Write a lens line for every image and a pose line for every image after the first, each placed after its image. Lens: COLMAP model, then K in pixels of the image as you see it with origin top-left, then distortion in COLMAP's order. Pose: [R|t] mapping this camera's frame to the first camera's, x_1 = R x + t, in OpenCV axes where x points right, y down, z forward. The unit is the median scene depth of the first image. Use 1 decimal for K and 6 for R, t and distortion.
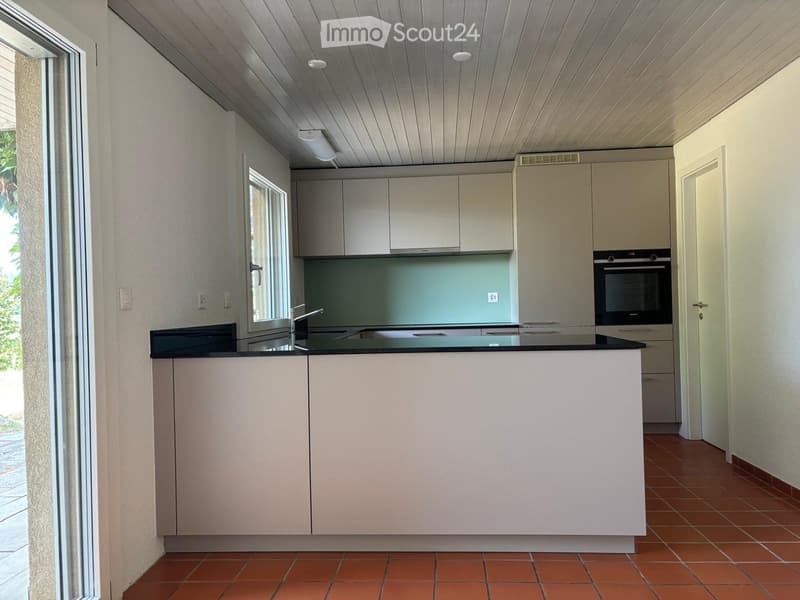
lens RADIAL K [[586.4, 0, 400.0], [0, 586.4, 300.0], [0, 0, 1]] dist [-0.000625, -0.000606]
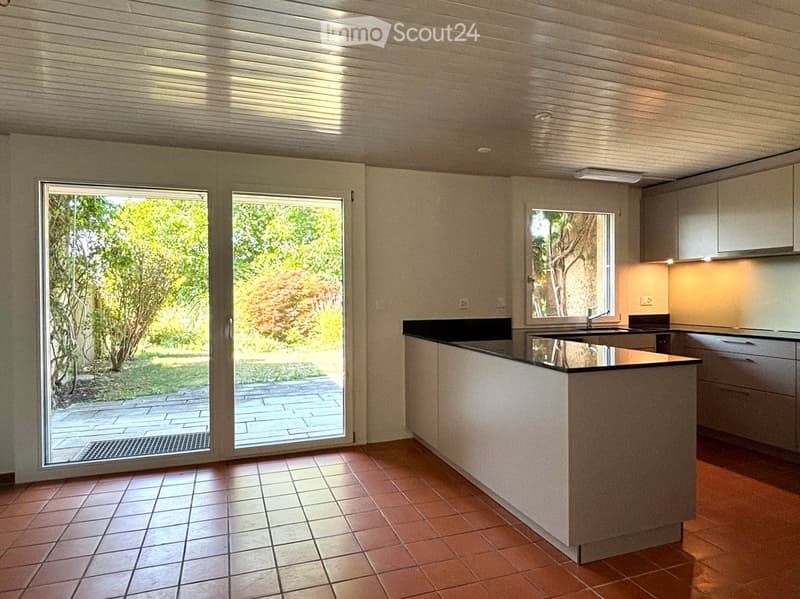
lens RADIAL K [[501.1, 0, 416.9], [0, 501.1, 296.5], [0, 0, 1]] dist [-0.001234, -0.000278]
pose [[0.415332, 0.033065, -0.909069, 0.709200], [0.002388, 0.999296, 0.037438, -0.058511], [0.909667, -0.017720, 0.414961, 0.228297]]
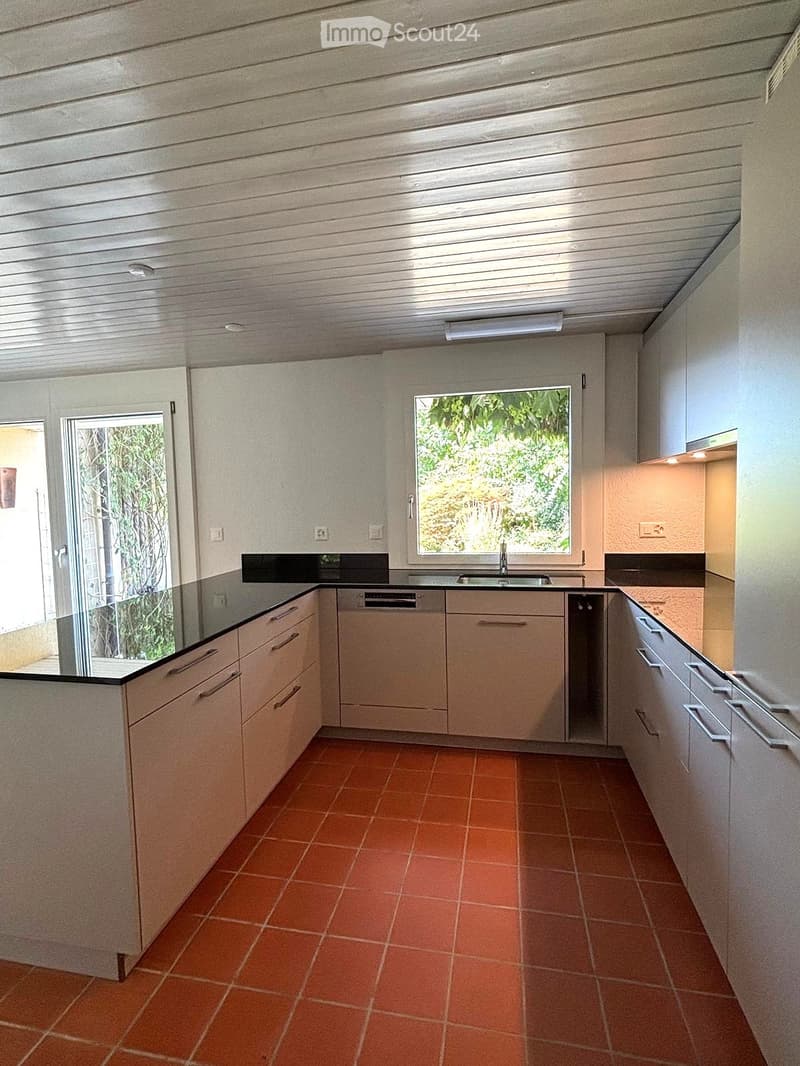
lens RADIAL K [[537.5, 0, 400.0], [0, 537.5, 533.0], [0, 0, 1]] dist [0.002056, -0.000173]
pose [[-0.132122, 0.094408, -0.986727, 0.619009], [0.034547, 0.995288, 0.090602, -0.079319], [0.990631, -0.022118, -0.134761, 1.051343]]
